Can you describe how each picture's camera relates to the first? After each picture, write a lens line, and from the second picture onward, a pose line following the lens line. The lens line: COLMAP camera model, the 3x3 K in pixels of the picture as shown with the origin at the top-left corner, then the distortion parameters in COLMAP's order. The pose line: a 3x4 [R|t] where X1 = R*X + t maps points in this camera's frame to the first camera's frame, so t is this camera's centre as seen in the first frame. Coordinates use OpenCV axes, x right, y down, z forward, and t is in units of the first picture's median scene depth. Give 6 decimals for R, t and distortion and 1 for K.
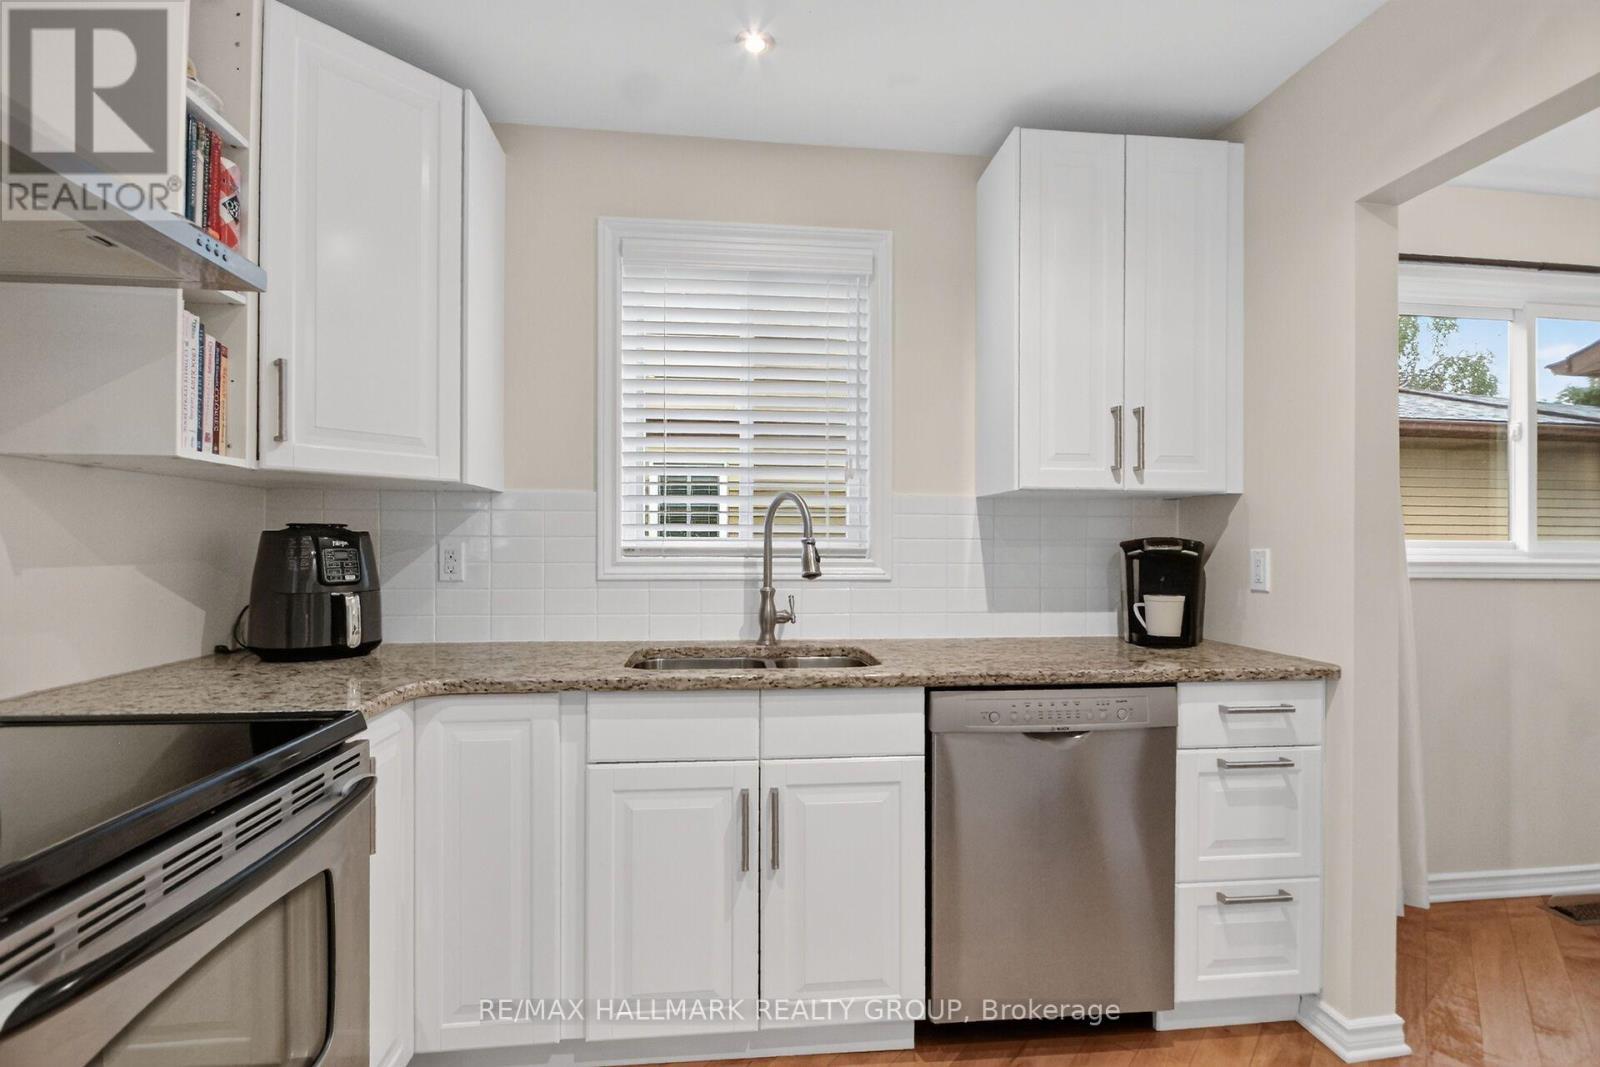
lens RADIAL K [[732.3, 0, 801.5], [0, 732.3, 549.8], [0, 0, 1]] dist [0.002265, 0.000129]
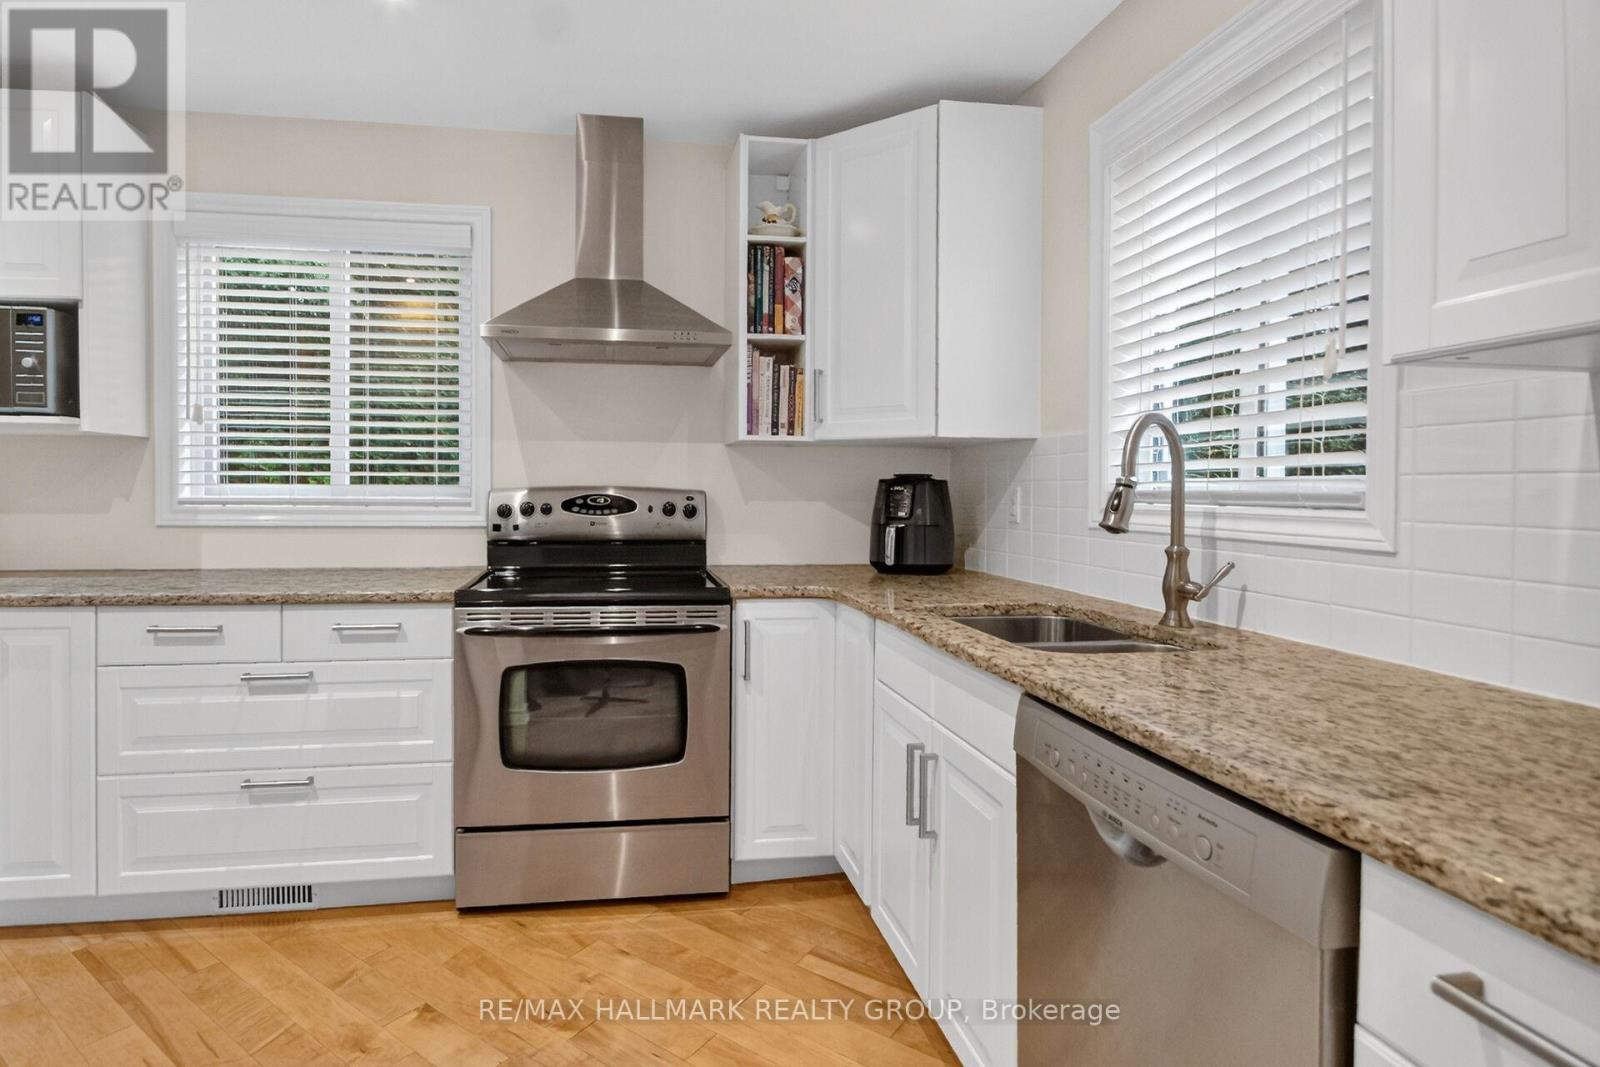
lens RADIAL K [[927.9, 0, 797.8], [0, 927.9, 494.5], [0, 0, 1]] dist [0.000289, -0.000012]
pose [[0.051209, 0.000834, -0.998688, 0.843462], [-0.003649, 0.999993, 0.000648, 0.001680], [0.998681, 0.003611, 0.051212, 0.590242]]
